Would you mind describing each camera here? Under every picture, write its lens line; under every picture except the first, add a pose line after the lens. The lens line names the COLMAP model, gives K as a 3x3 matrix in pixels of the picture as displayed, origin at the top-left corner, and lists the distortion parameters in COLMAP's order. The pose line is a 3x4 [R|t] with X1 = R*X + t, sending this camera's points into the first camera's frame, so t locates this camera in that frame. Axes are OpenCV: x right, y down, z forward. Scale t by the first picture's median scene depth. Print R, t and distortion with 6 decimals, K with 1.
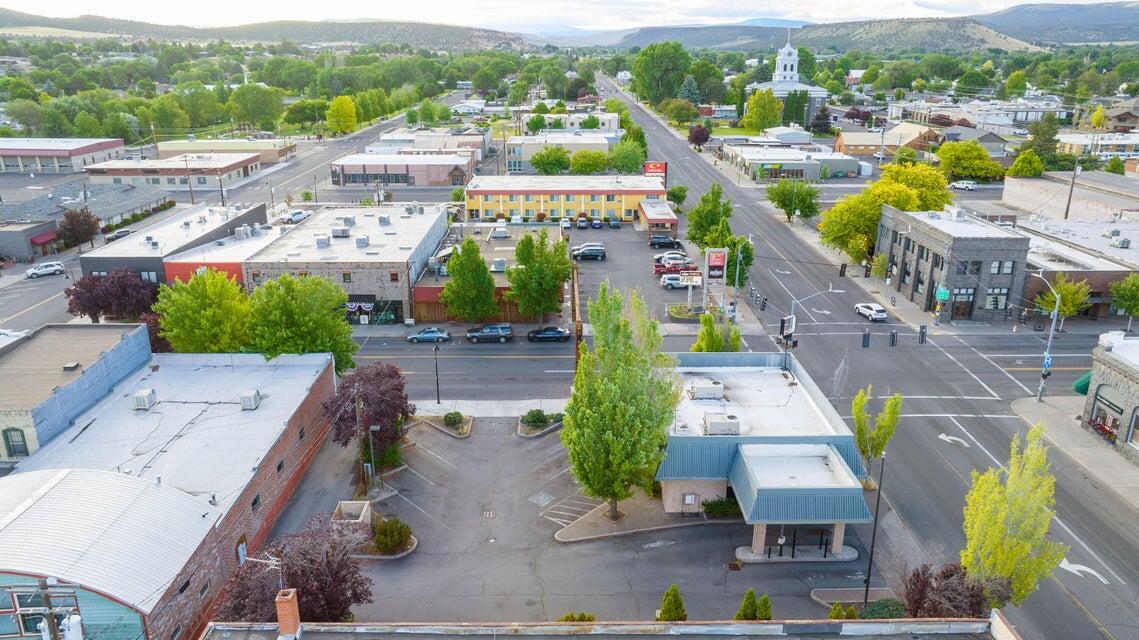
lens RADIAL K [[791.5, 0, 569.5], [0, 791.5, 320.0], [0, 0, 1]] dist [-0.071527, 0.089460]
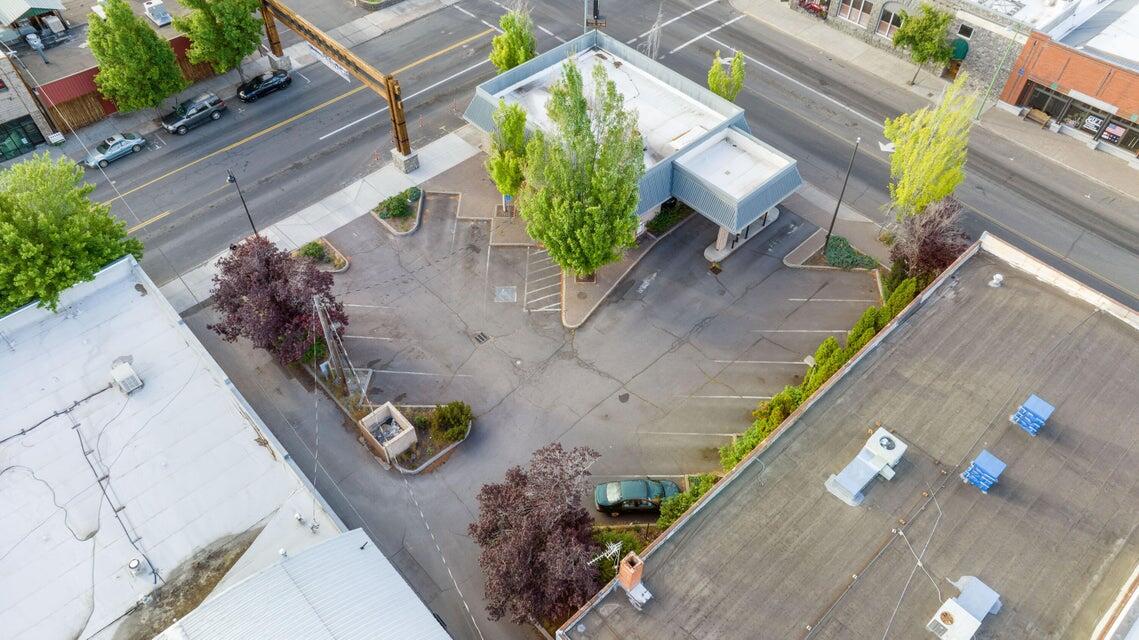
lens RADIAL K [[791.5, 0, 569.5], [0, 791.5, 320.0], [0, 0, 1]] dist [-0.071527, 0.089460]
pose [[0.745701, -0.505139, 0.434470, -0.339157], [0.217171, 0.800745, 0.558251, -0.217135], [-0.629894, -0.321934, 0.706818, 0.230390]]
